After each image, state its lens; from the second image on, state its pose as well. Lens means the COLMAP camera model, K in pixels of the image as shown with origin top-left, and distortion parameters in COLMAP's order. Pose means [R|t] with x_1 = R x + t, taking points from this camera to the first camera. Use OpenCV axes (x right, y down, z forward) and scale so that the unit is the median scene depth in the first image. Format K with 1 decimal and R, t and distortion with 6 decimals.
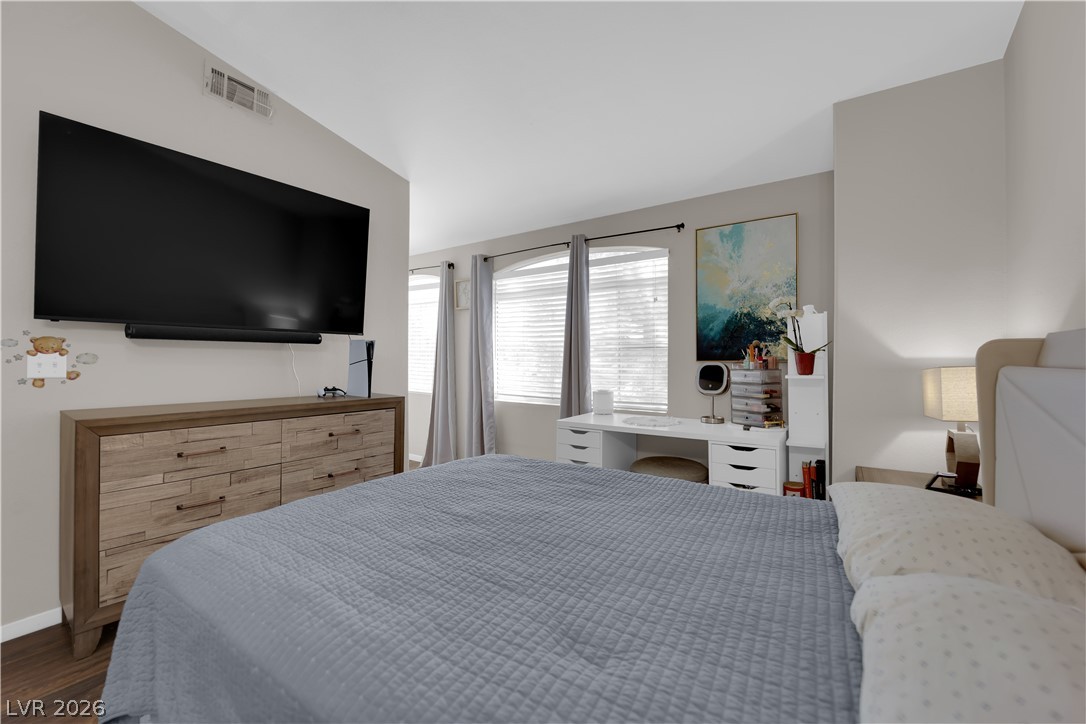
lens RADIAL K [[432.9, 0, 542.7], [0, 432.9, 358.6], [0, 0, 1]] dist [-0.011114, -0.001976]
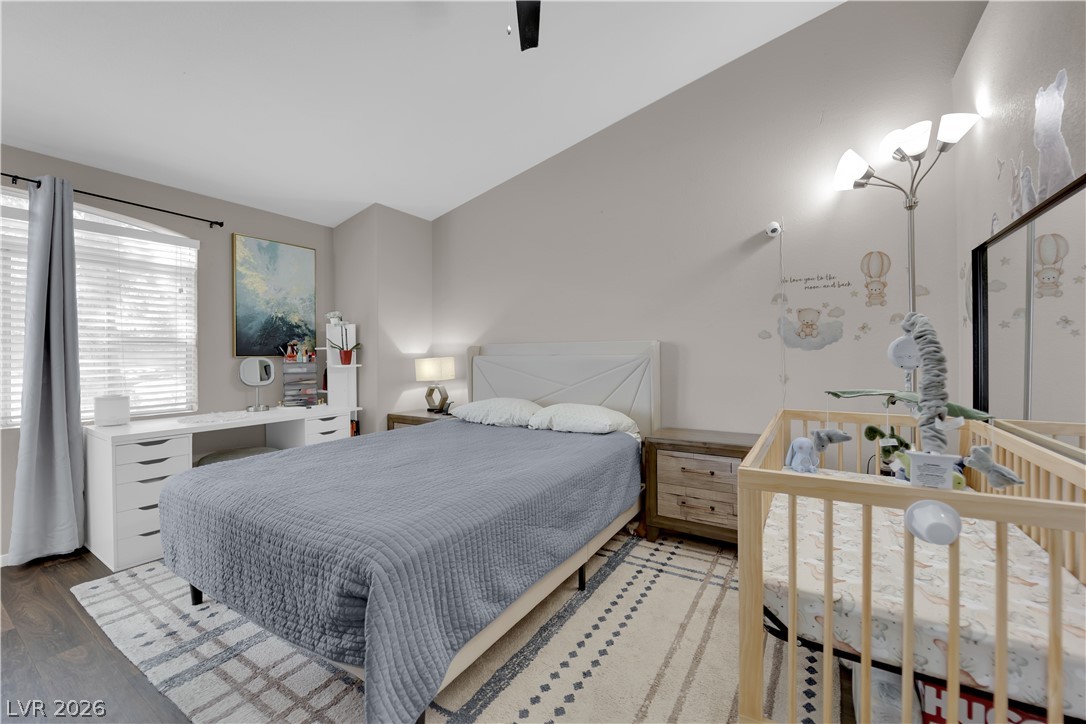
lens RADIAL K [[432.9, 0, 542.0], [0, 432.9, 357.8], [0, 0, 1]] dist [-0.011114, -0.001976]
pose [[-0.021312, -0.002374, 0.999770, -0.726786], [0.009314, 0.999953, 0.002573, 0.012679], [-0.999729, 0.009367, -0.021289, 0.272259]]
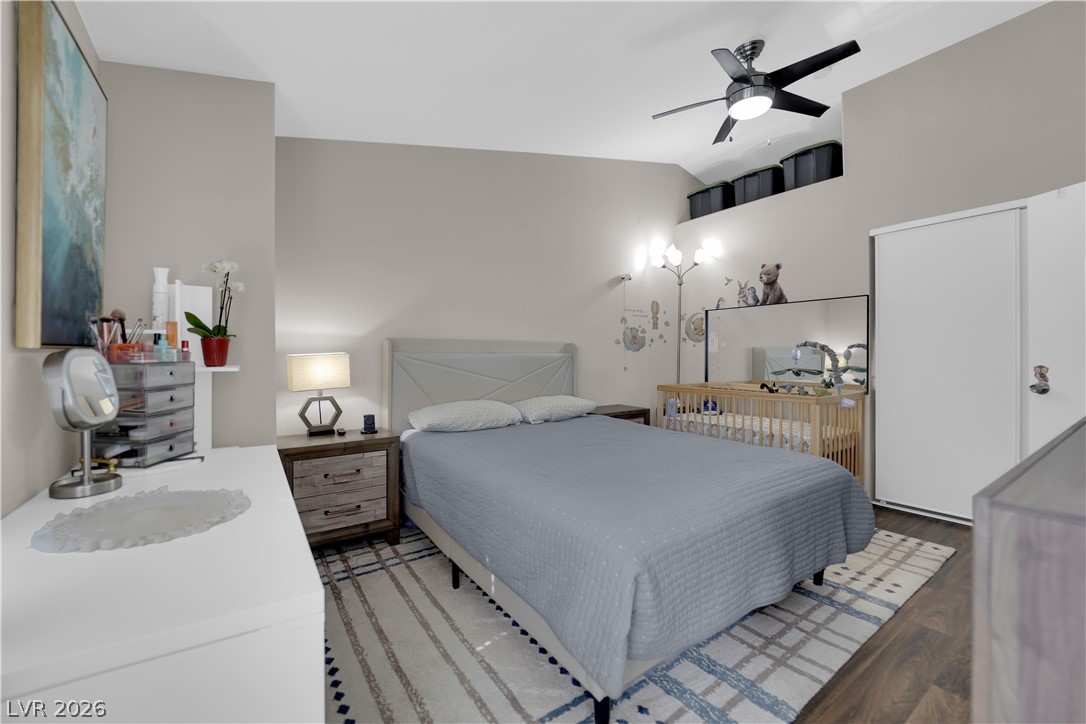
lens RADIAL K [[432.9, 0, 539.7], [0, 432.9, 357.5], [0, 0, 1]] dist [-0.011114, -0.001976]
pose [[-0.924024, -0.016202, 0.381991, -0.178764], [-0.009094, 0.999750, 0.020406, -0.002877], [-0.382226, 0.015382, -0.923941, 1.170532]]
